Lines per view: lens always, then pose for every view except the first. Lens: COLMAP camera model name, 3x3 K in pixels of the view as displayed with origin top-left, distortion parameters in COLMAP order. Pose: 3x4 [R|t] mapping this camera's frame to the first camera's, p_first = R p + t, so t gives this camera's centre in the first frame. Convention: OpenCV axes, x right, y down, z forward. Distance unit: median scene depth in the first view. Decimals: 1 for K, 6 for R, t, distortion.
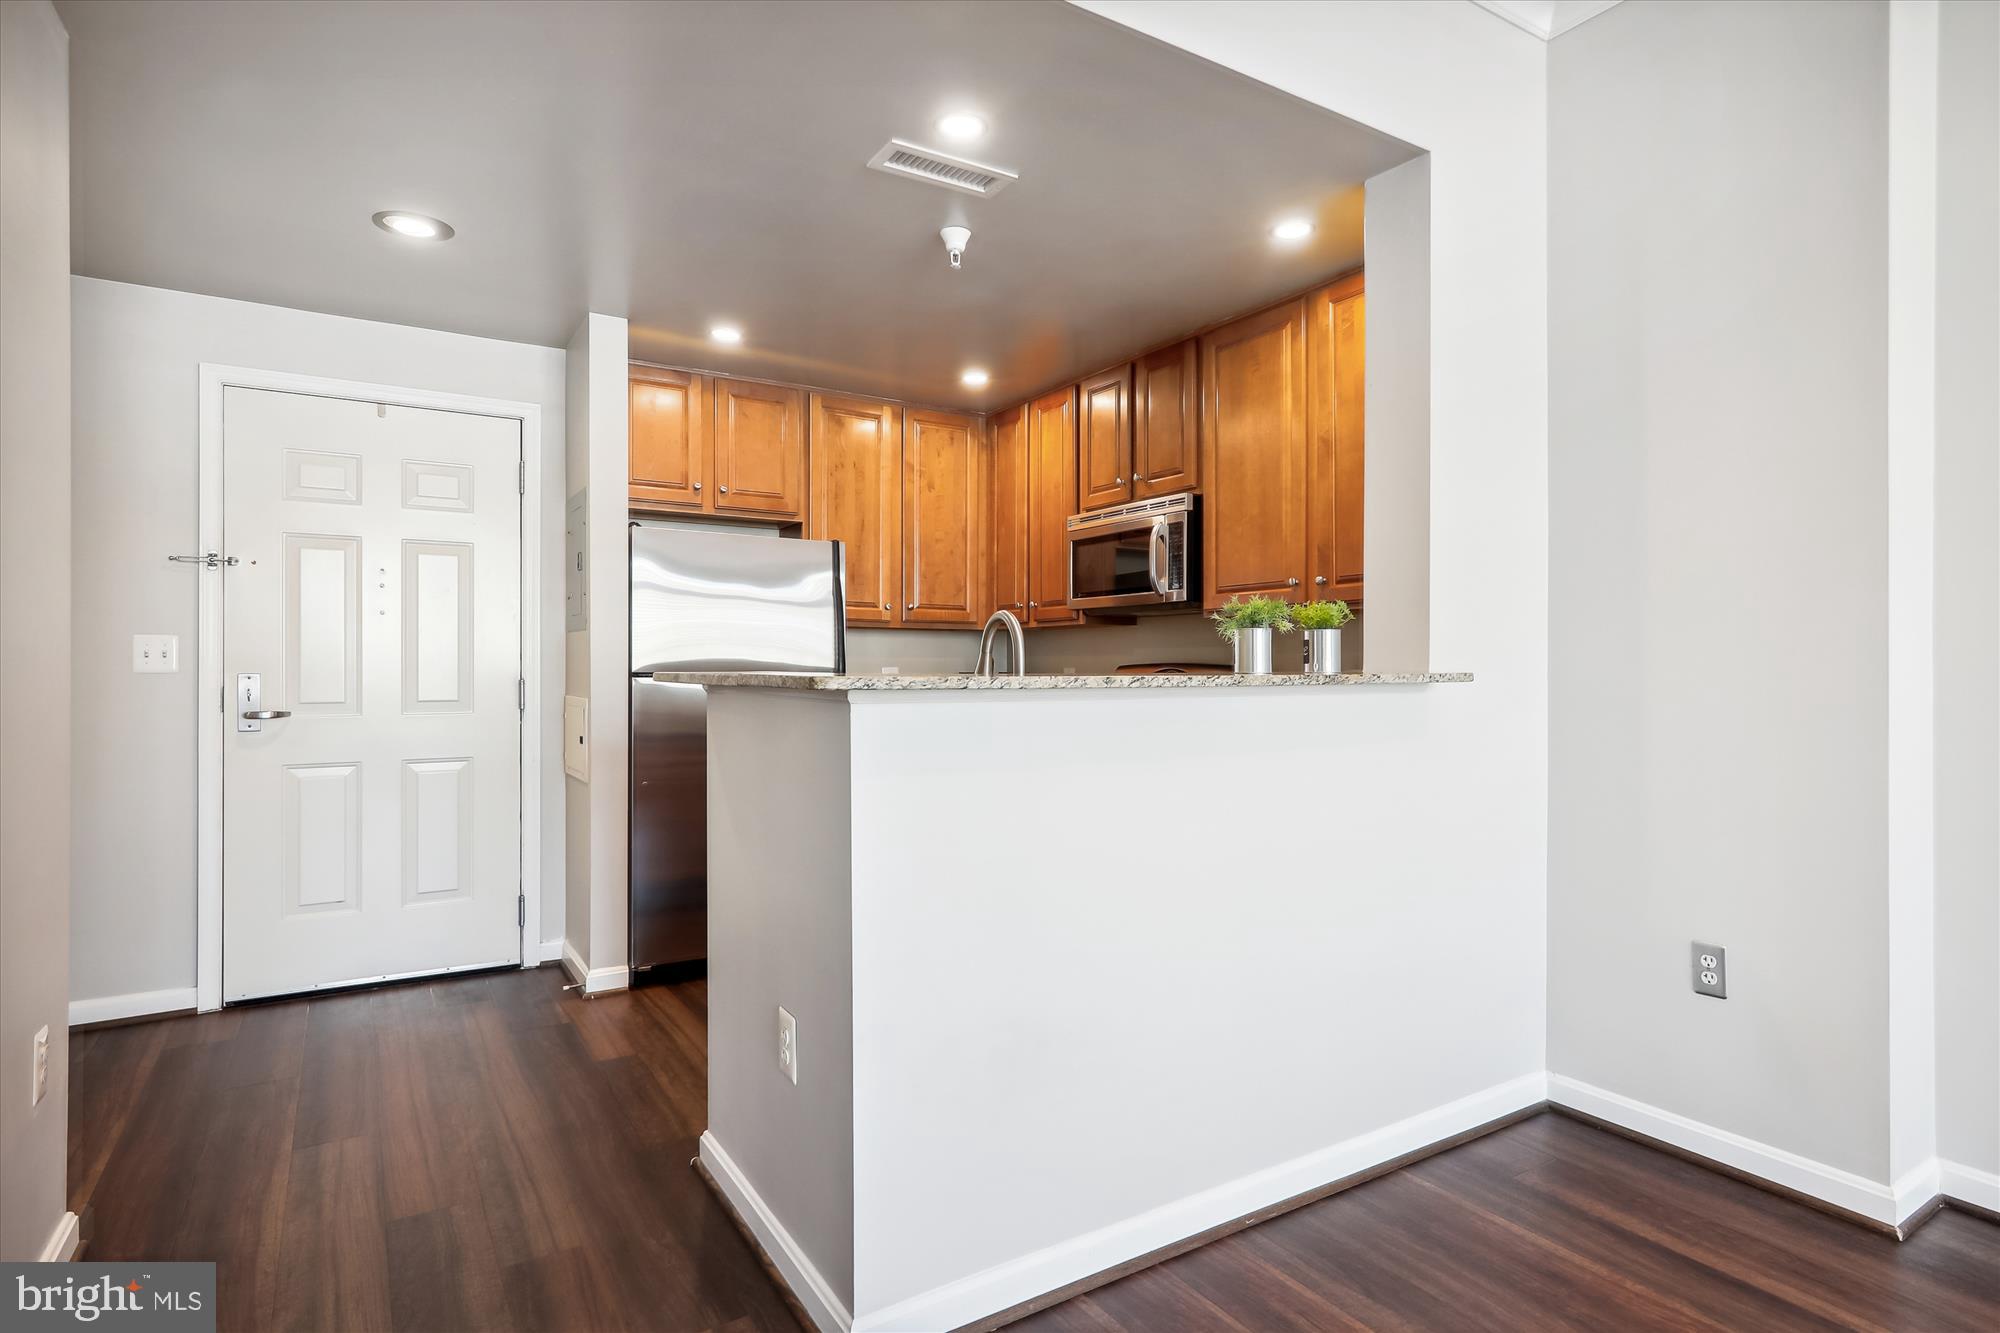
lens RADIAL K [[1041.5, 0, 1034.8], [0, 1041.5, 666.7], [0, 0, 1]] dist [0.004732, 0.001630]
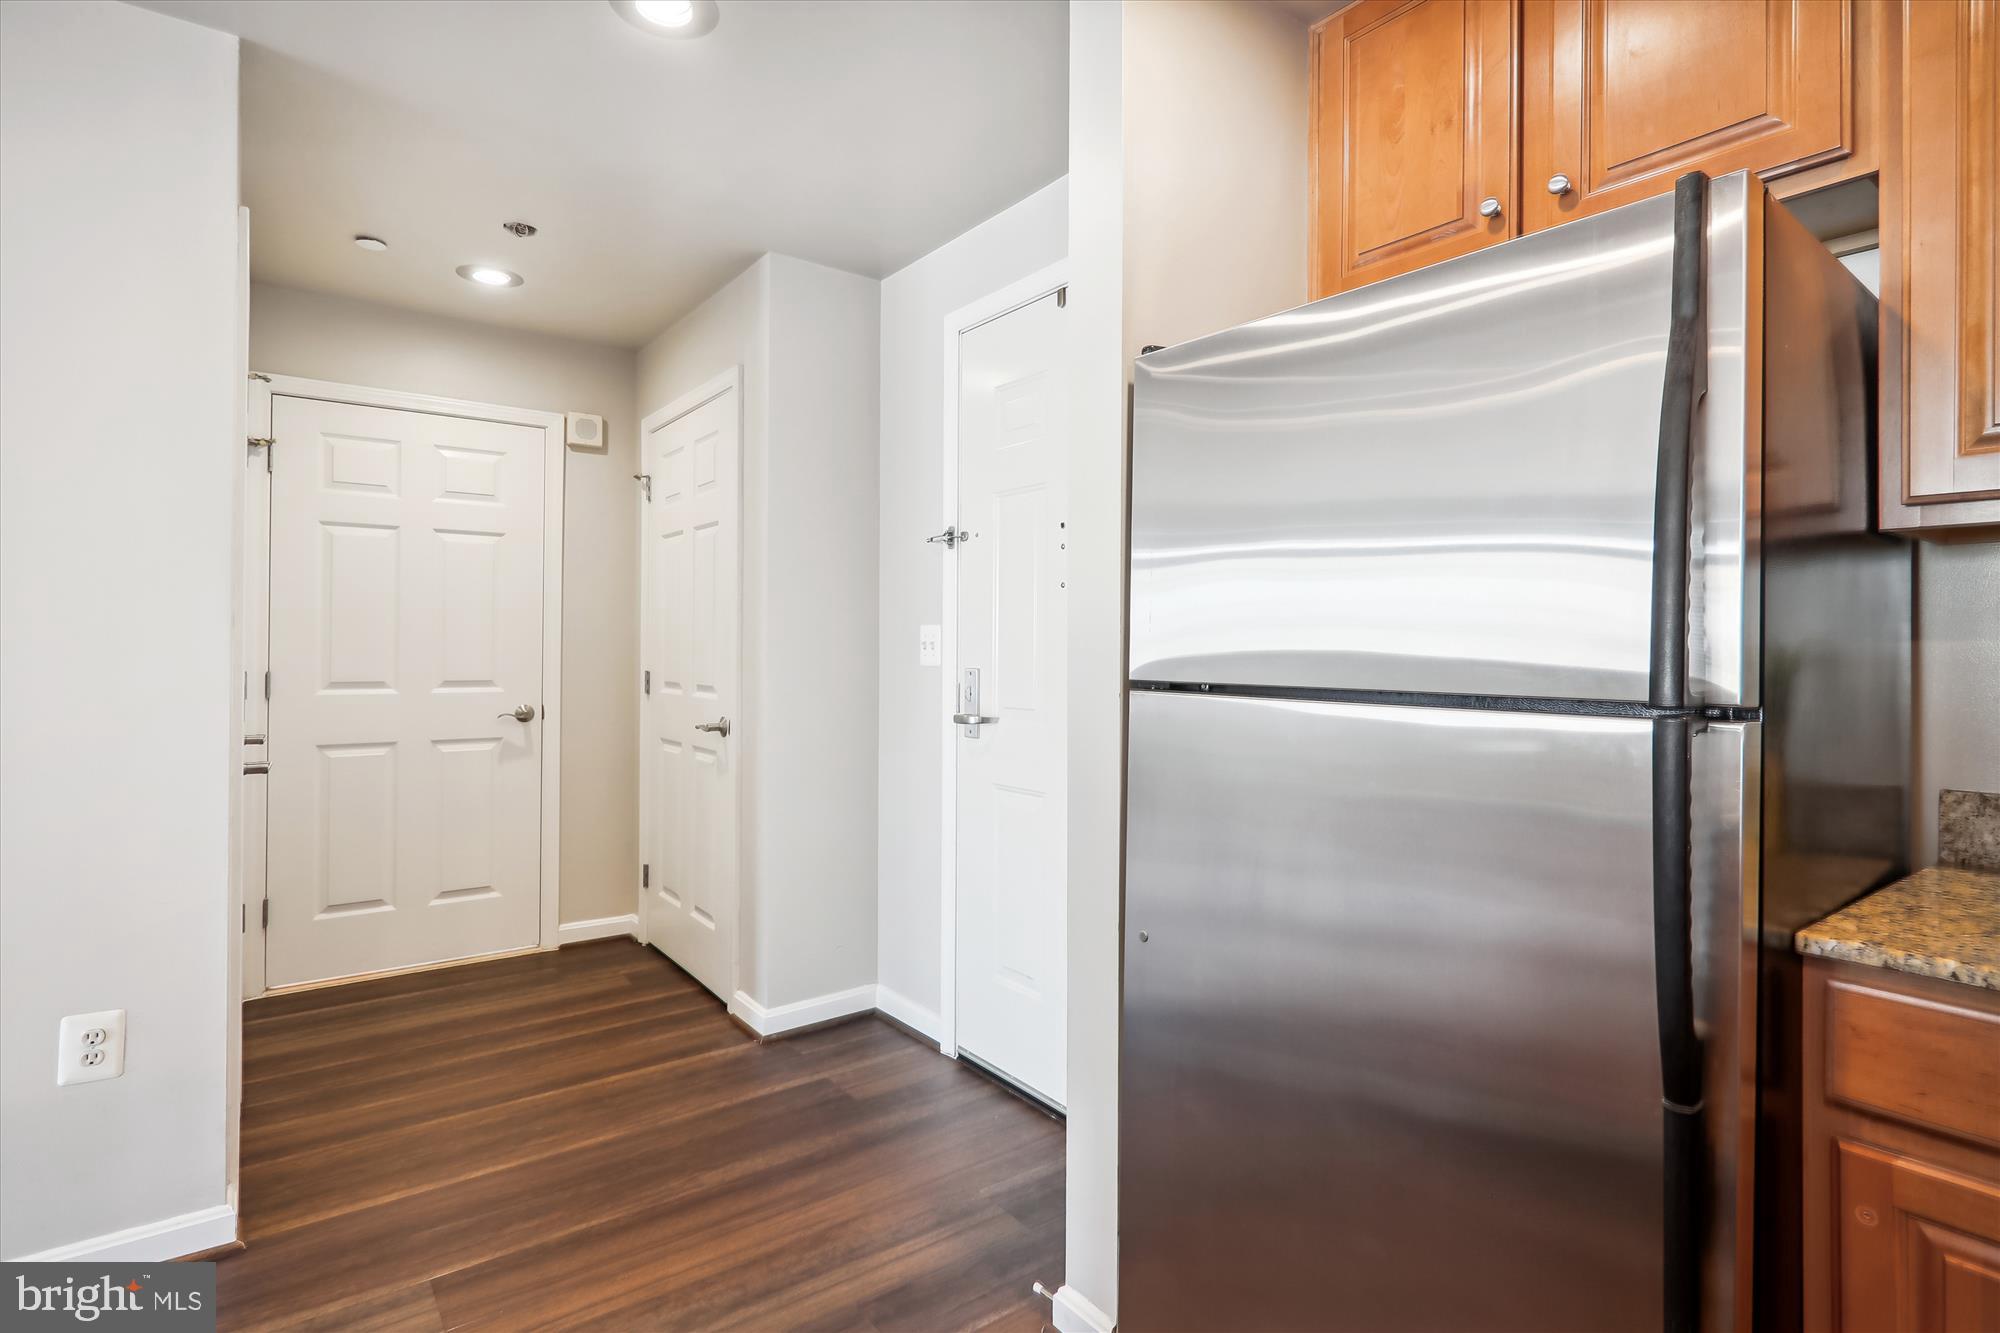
lens RADIAL K [[989.2, 0, 974.4], [0, 989.2, 648.1], [0, 0, 1]] dist [-0.002503, -0.000622]
pose [[0.051980, -0.004628, -0.998637, 0.036569], [-0.005768, 0.999971, -0.004935, -0.005873], [0.998631, 0.006016, 0.051952, 0.923384]]
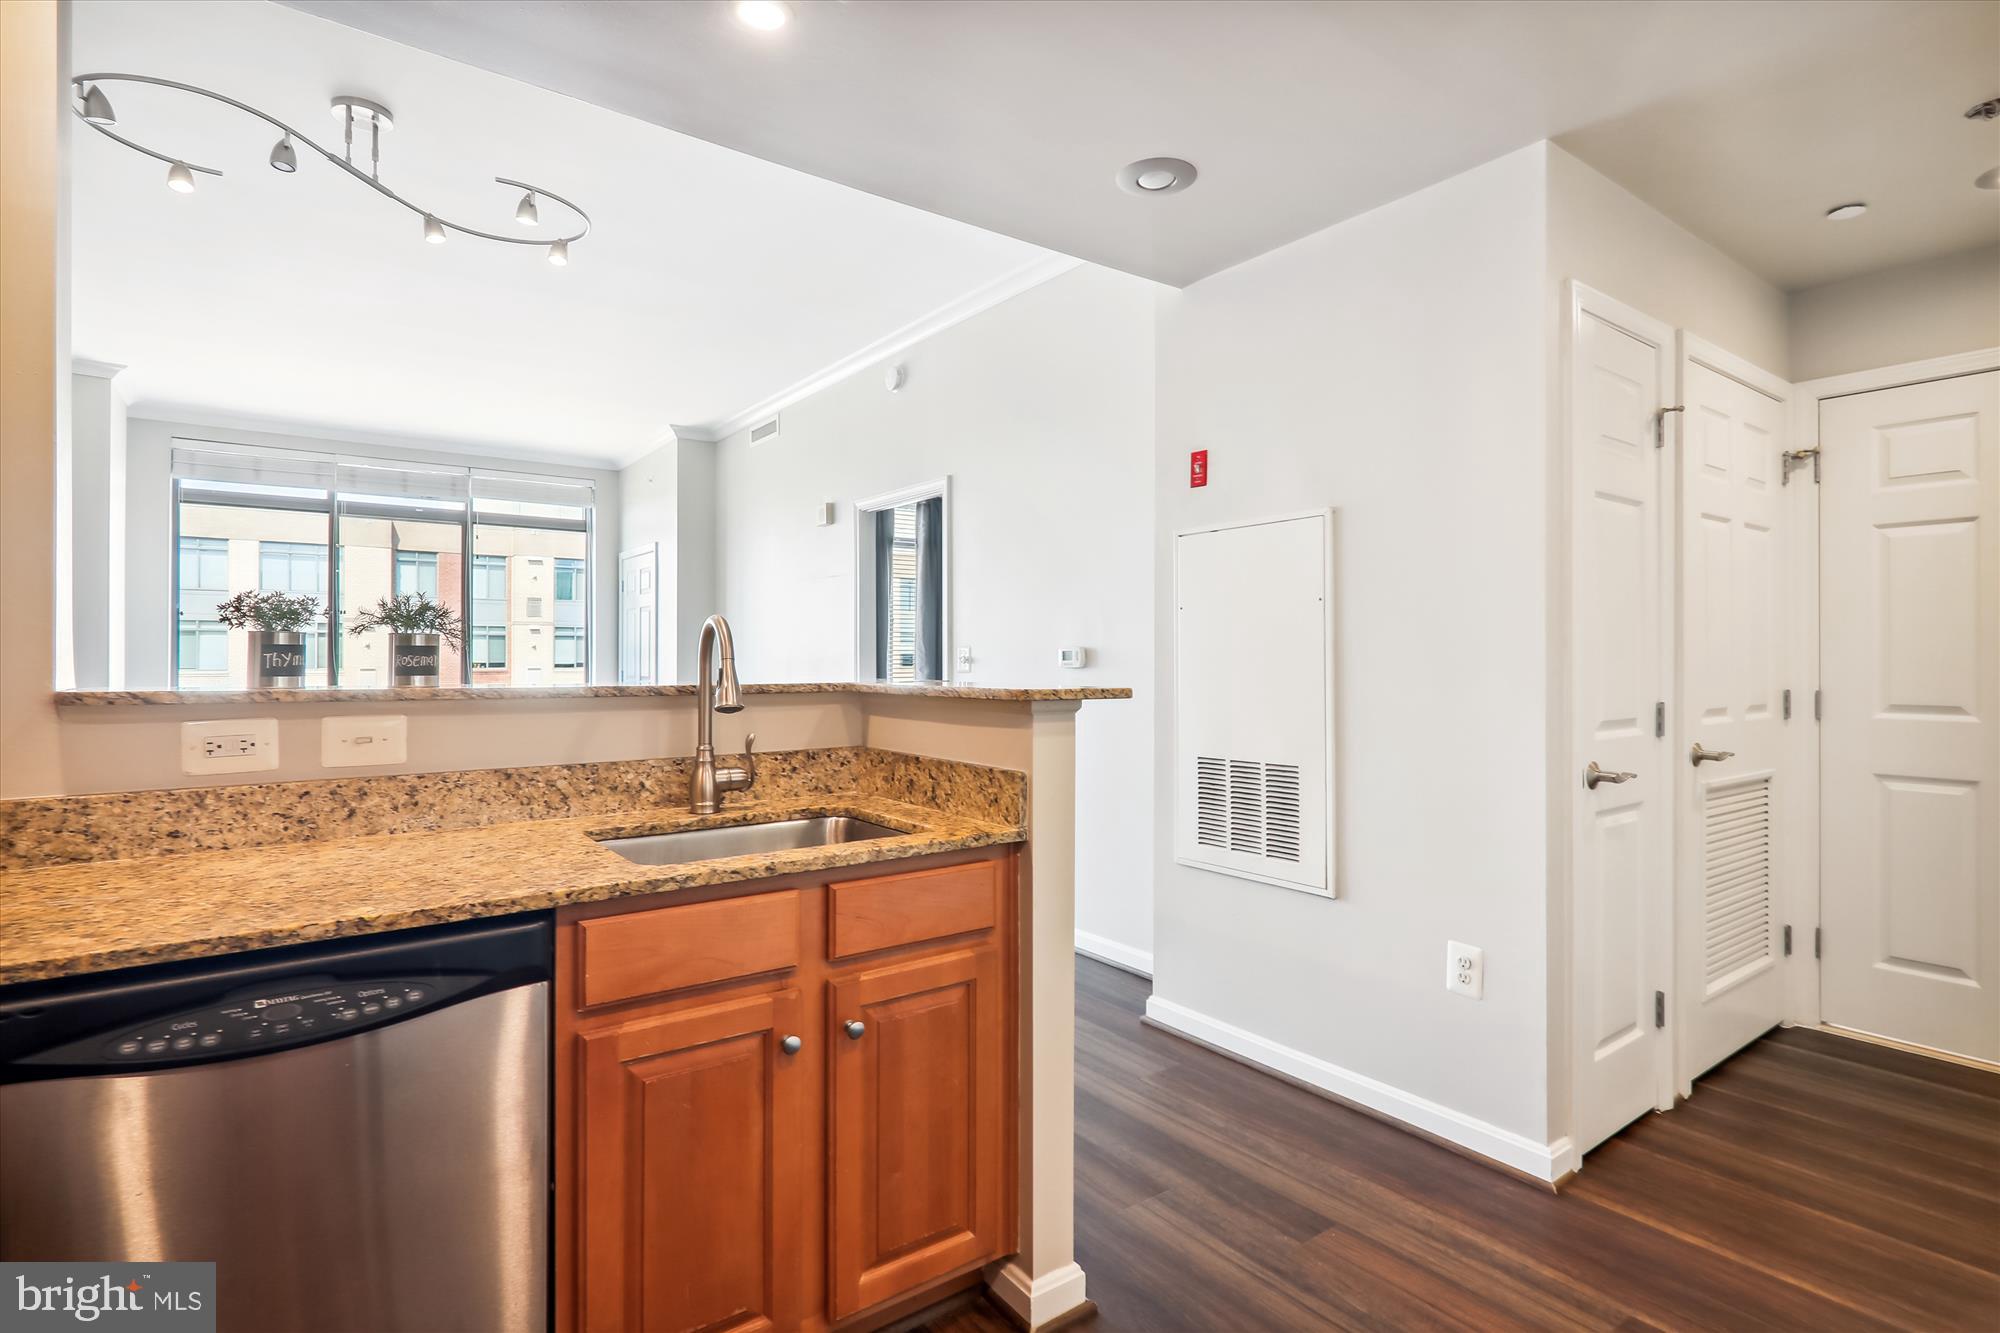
lens RADIAL K [[989.2, 0, 1011.9], [0, 989.2, 652.3], [0, 0, 1]] dist [-0.002503, -0.000622]
pose [[-0.998434, -0.002431, -0.055891, -0.143219], [-0.002046, 0.999974, -0.006939, -0.011181], [0.055906, -0.006814, -0.998413, 1.147249]]
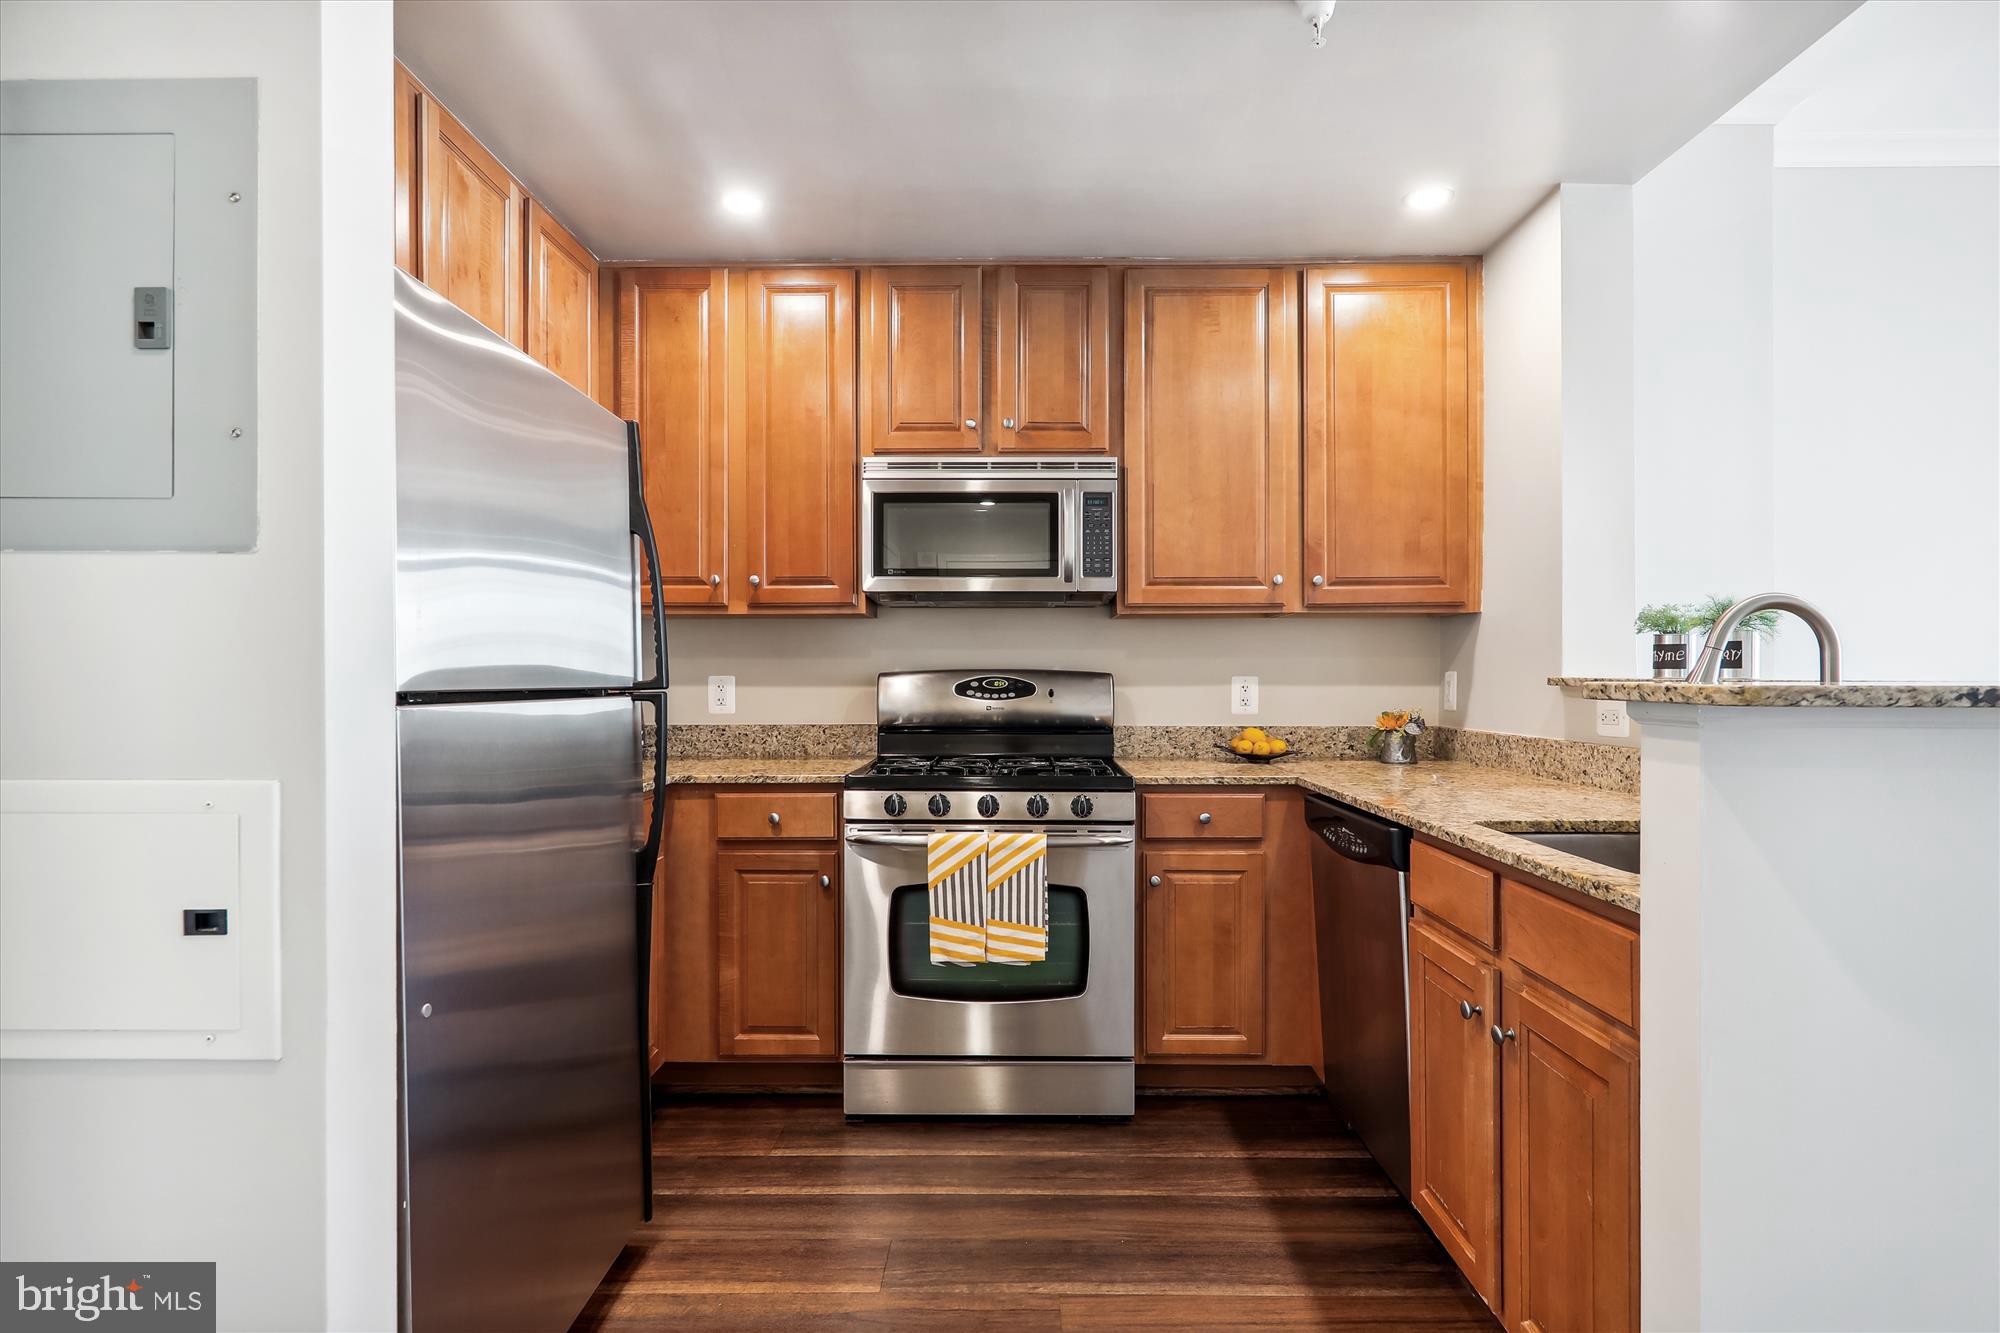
lens RADIAL K [[989.2, 0, 1009.3], [0, 989.2, 678.7], [0, 0, 1]] dist [-0.002503, -0.000622]
pose [[0.555842, -0.006309, 0.831264, -0.549533], [0.001264, 0.999976, 0.006744, -0.000898], [-0.831287, -0.002698, 0.555837, 0.657994]]
